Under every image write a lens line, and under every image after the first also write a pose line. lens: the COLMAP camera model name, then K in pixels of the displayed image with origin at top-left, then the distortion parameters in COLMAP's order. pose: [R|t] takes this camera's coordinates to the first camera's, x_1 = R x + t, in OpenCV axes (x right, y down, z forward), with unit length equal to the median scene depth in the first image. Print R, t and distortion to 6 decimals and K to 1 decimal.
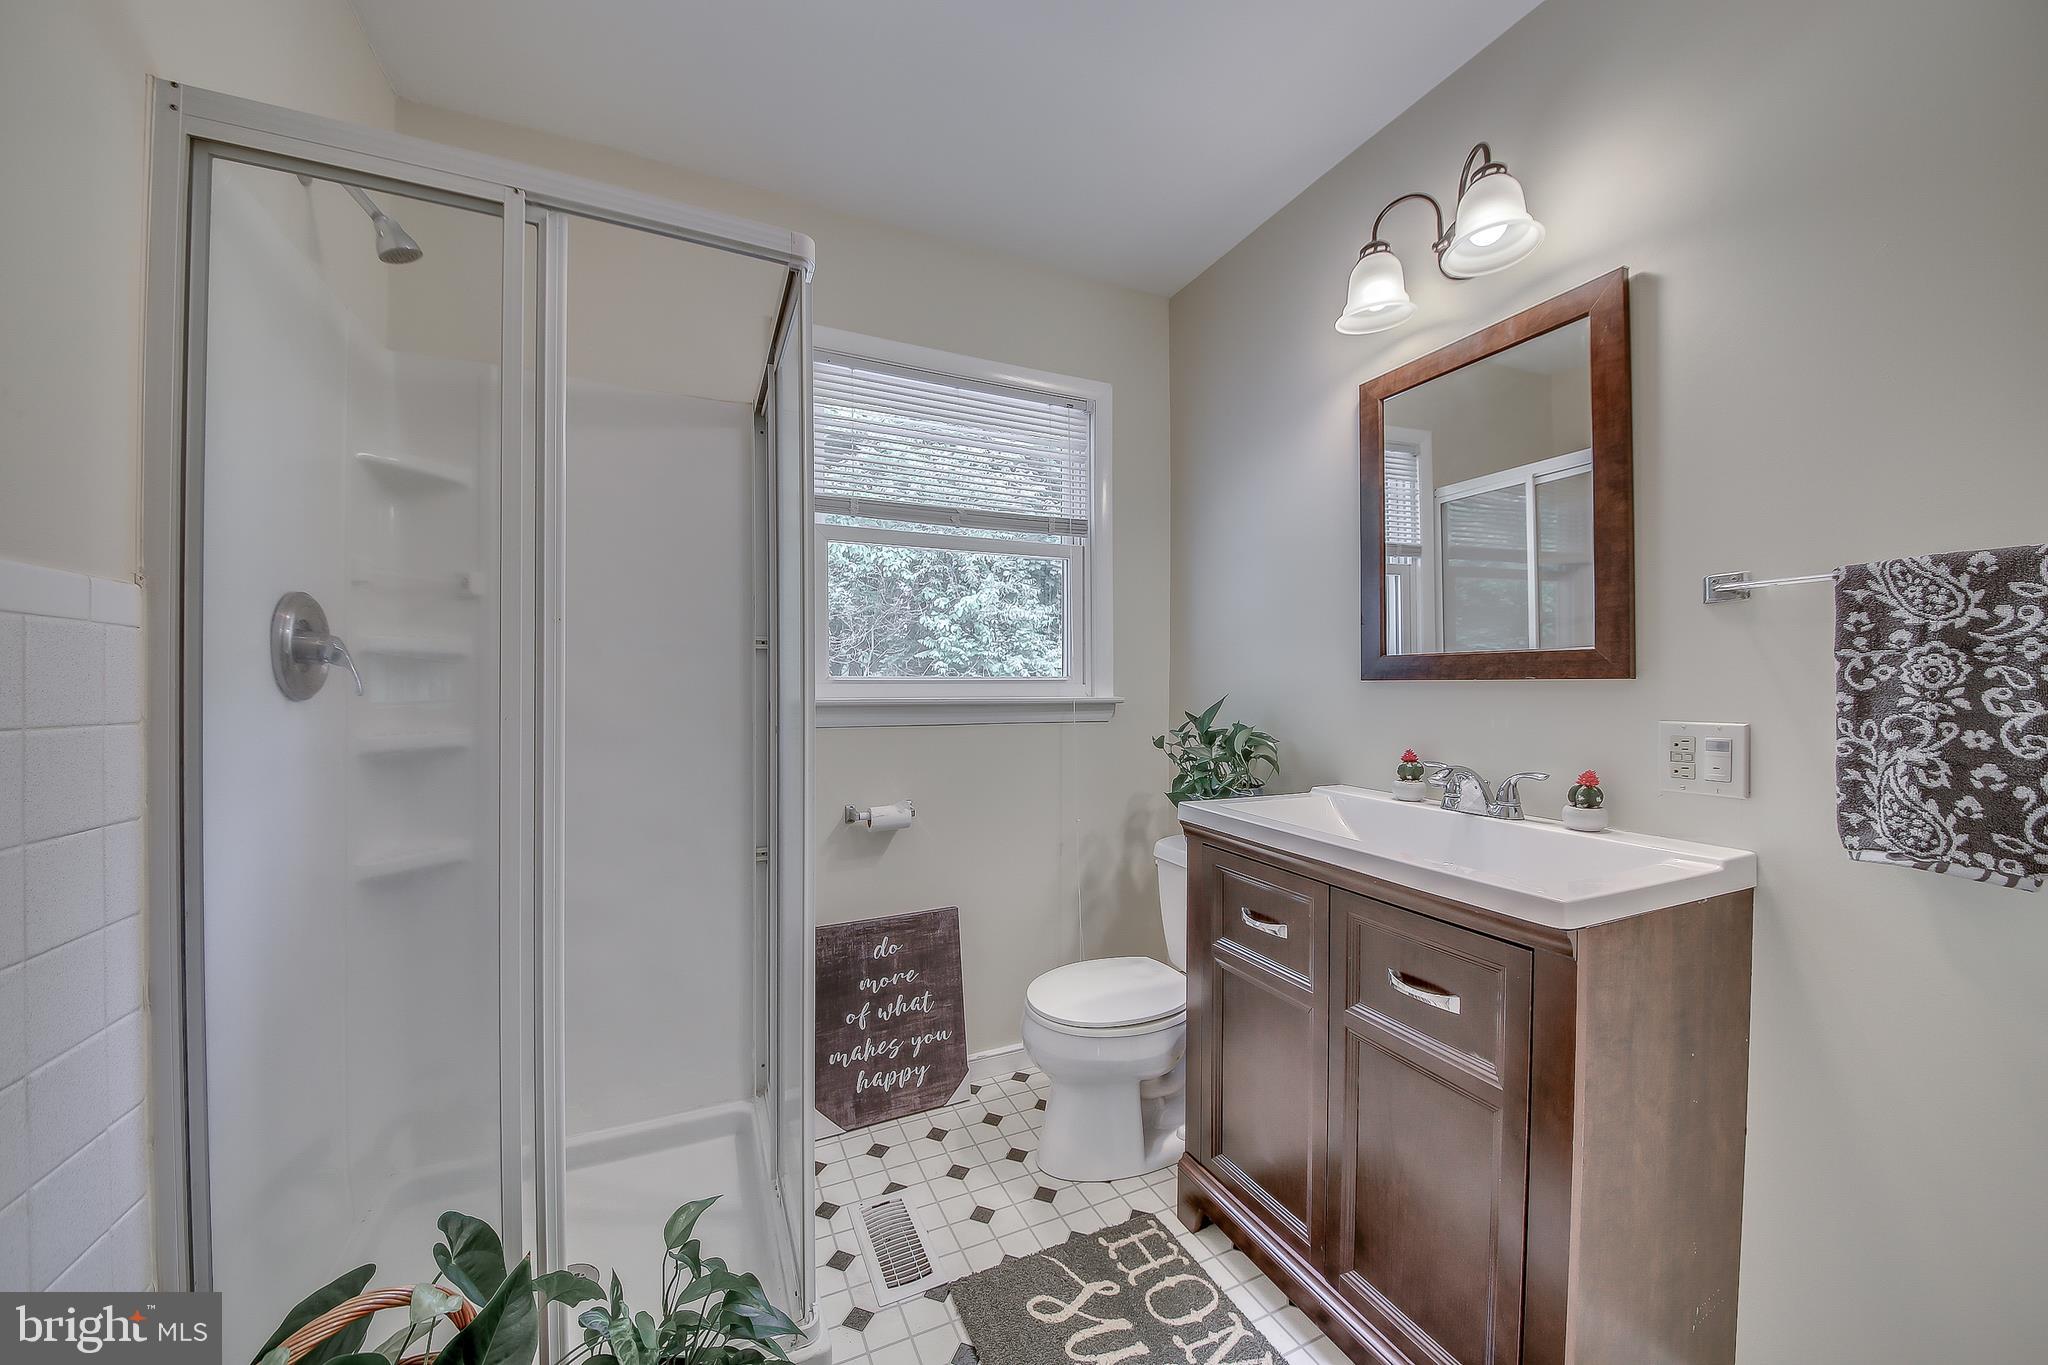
lens RADIAL K [[753.8, 0, 1012.8], [0, 753.8, 678.9], [0, 0, 1]] dist [0.000011, -0.005528]
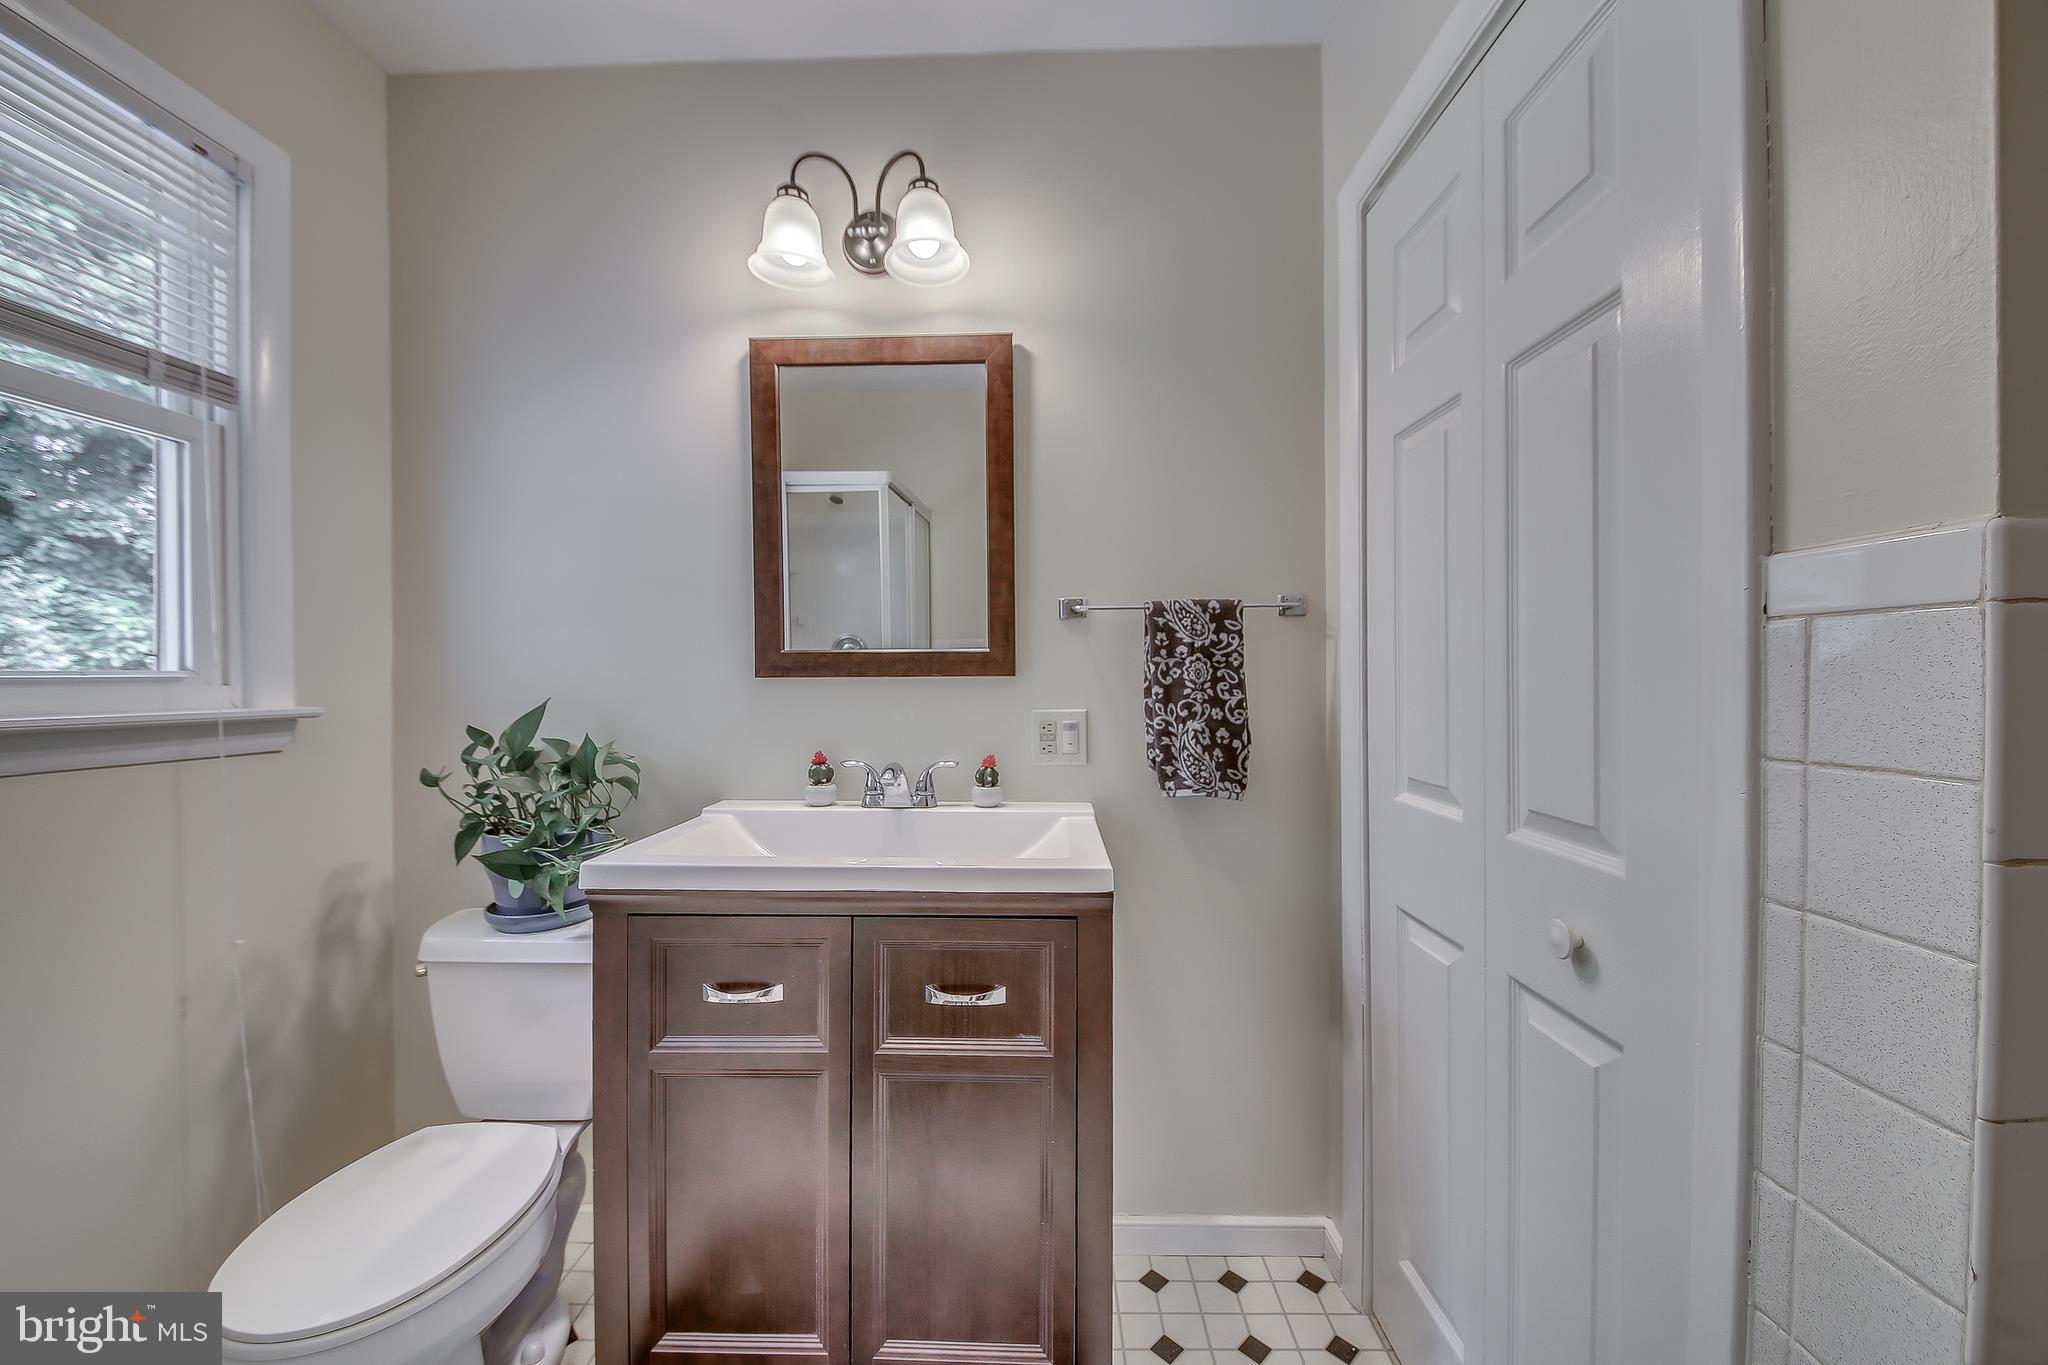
lens RADIAL K [[753.8, 0, 1023.0], [0, 753.8, 683.8], [0, 0, 1]] dist [0.000011, -0.005528]
pose [[0.409261, -0.011894, 0.912340, -0.317419], [-0.002152, 0.999900, 0.014001, -0.005723], [-0.912415, -0.007693, 0.409195, 0.537818]]
